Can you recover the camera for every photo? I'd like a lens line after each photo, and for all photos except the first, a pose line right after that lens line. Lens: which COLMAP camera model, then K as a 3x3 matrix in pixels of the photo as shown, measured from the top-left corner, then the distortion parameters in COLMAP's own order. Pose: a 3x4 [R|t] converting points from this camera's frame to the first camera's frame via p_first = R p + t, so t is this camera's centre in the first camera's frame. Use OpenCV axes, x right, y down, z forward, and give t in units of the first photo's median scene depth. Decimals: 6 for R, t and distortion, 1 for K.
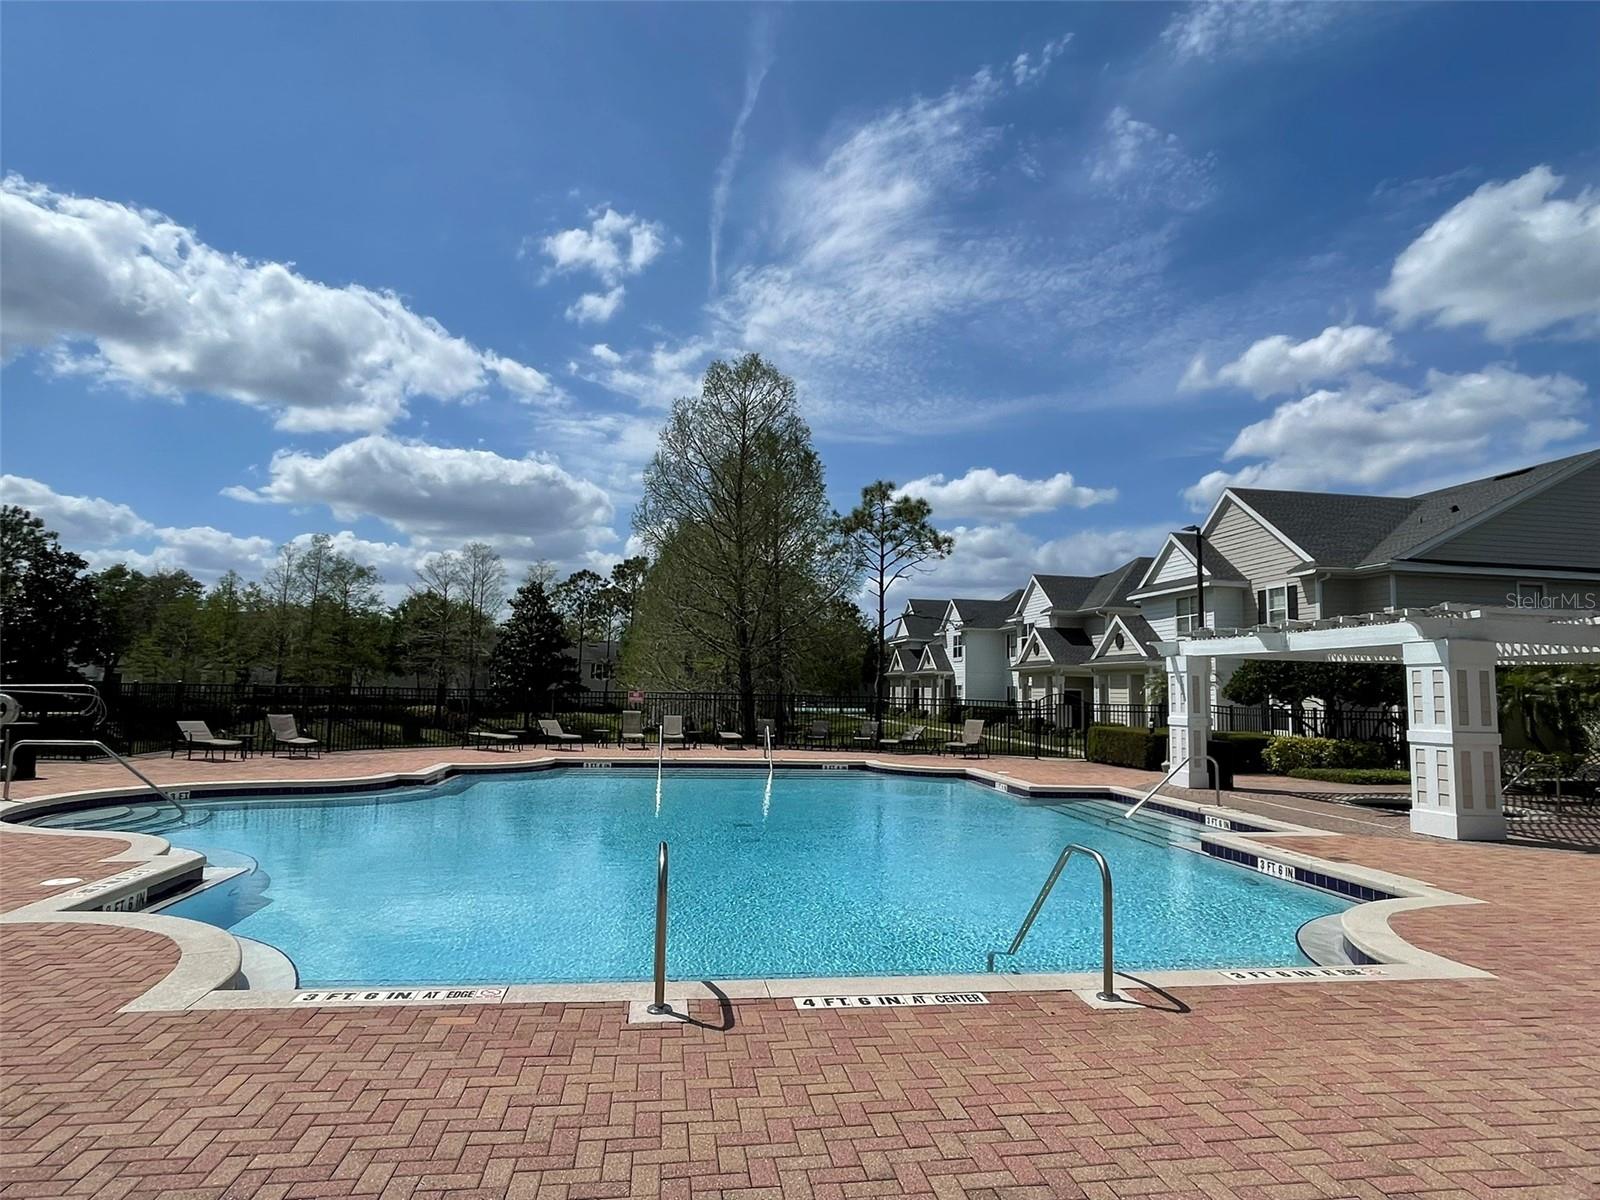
lens RADIAL K [[867.1, 0, 802.3], [0, 867.1, 607.3], [0, 0, 1]] dist [-0.019317, -0.000764]
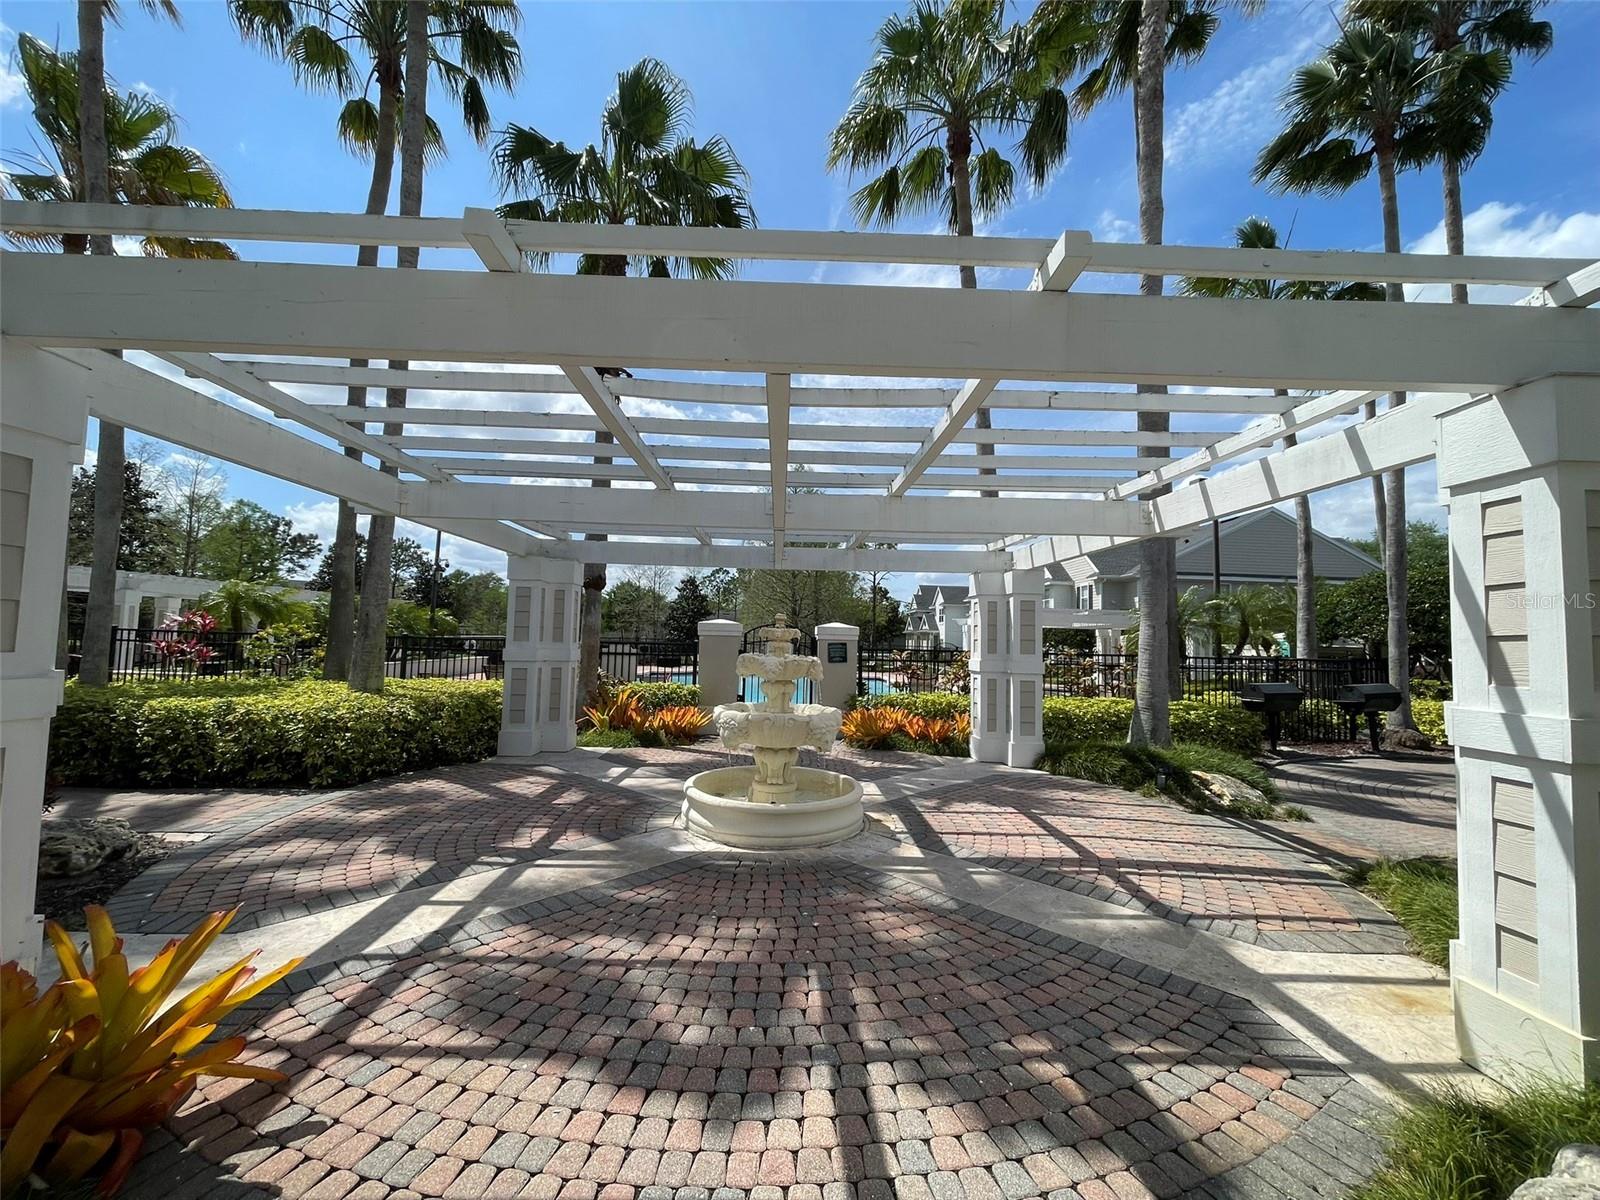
lens RADIAL K [[643.5, 0, 791.3], [0, 643.5, 602.6], [0, 0, 1]] dist [-0.001695, 0.000196]
pose [[0.989723, -0.002699, -0.142973, 0.057395], [0.007131, 0.999510, 0.030493, -0.014379], [0.142820, -0.031200, 0.989257, -0.192355]]
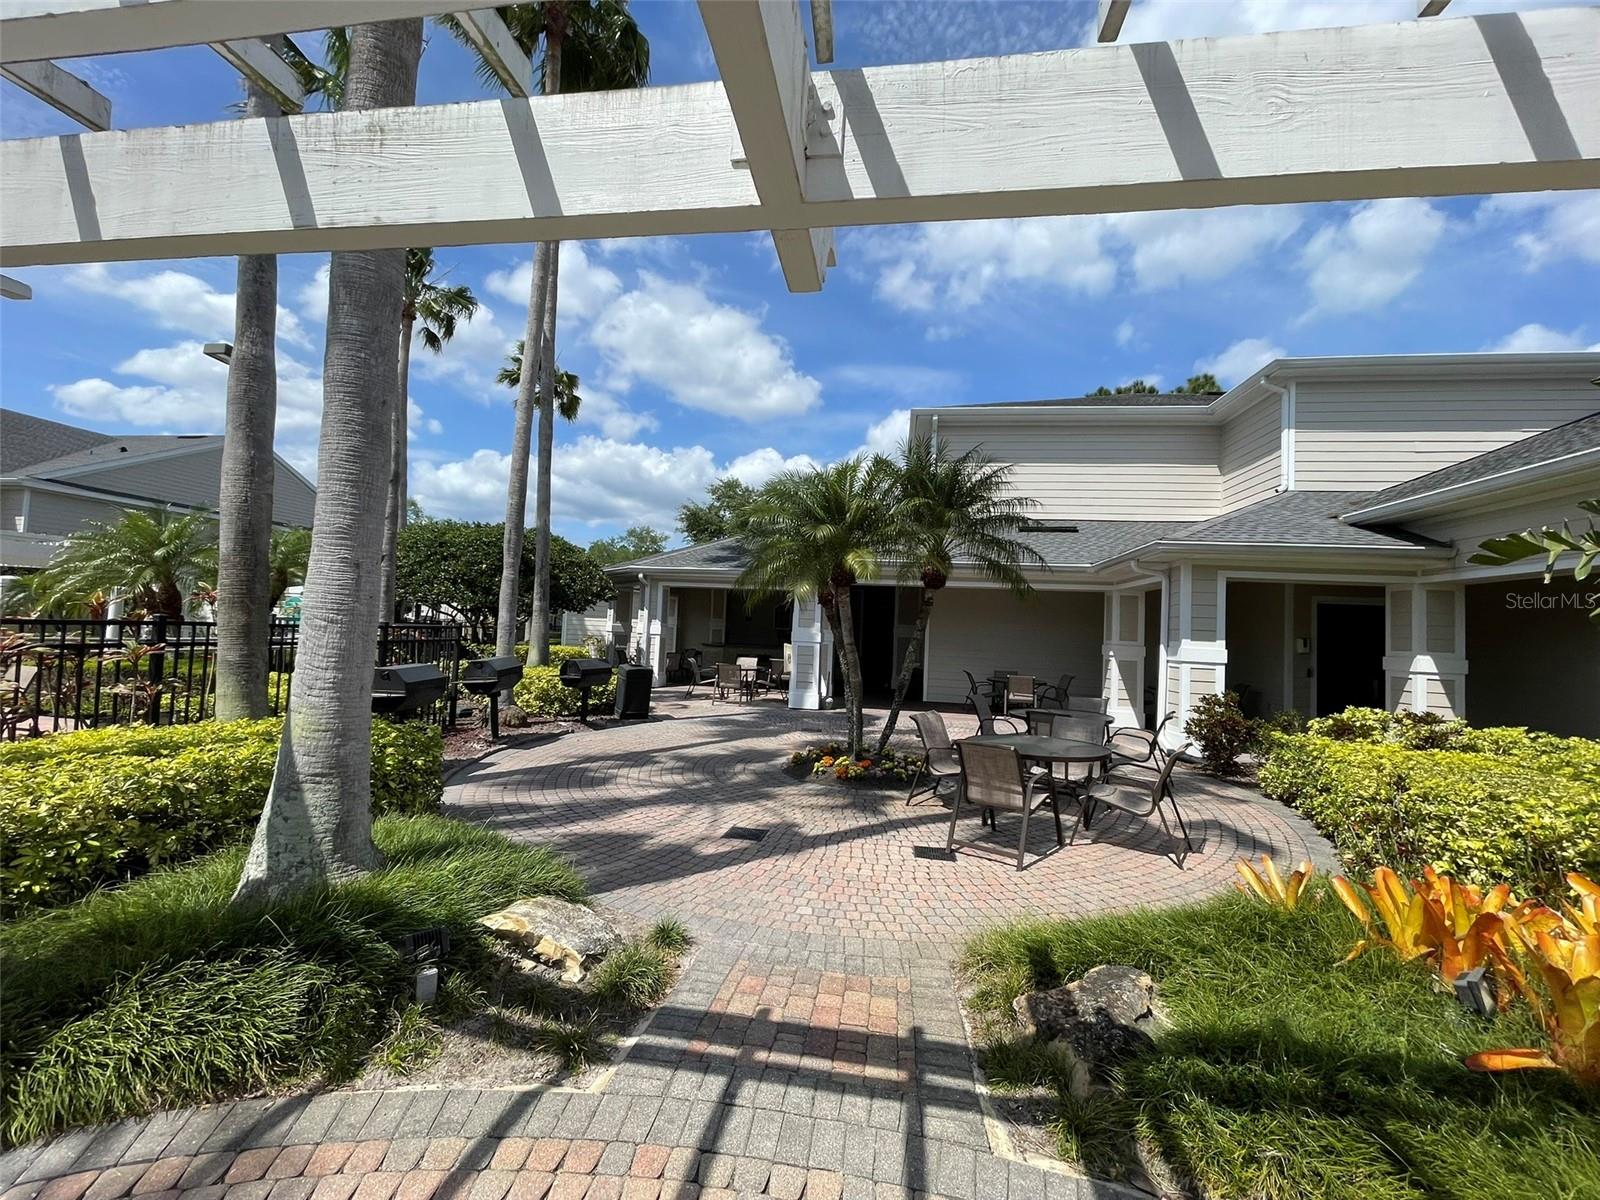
lens RADIAL K [[643.5, 0, 802.0], [0, 643.5, 601.6], [0, 0, 1]] dist [-0.001695, 0.000196]
pose [[0.300780, 0.034635, 0.953064, 0.071867], [-0.121863, 0.992544, 0.002390, -0.007066], [-0.945876, -0.116862, 0.302758, -0.109159]]
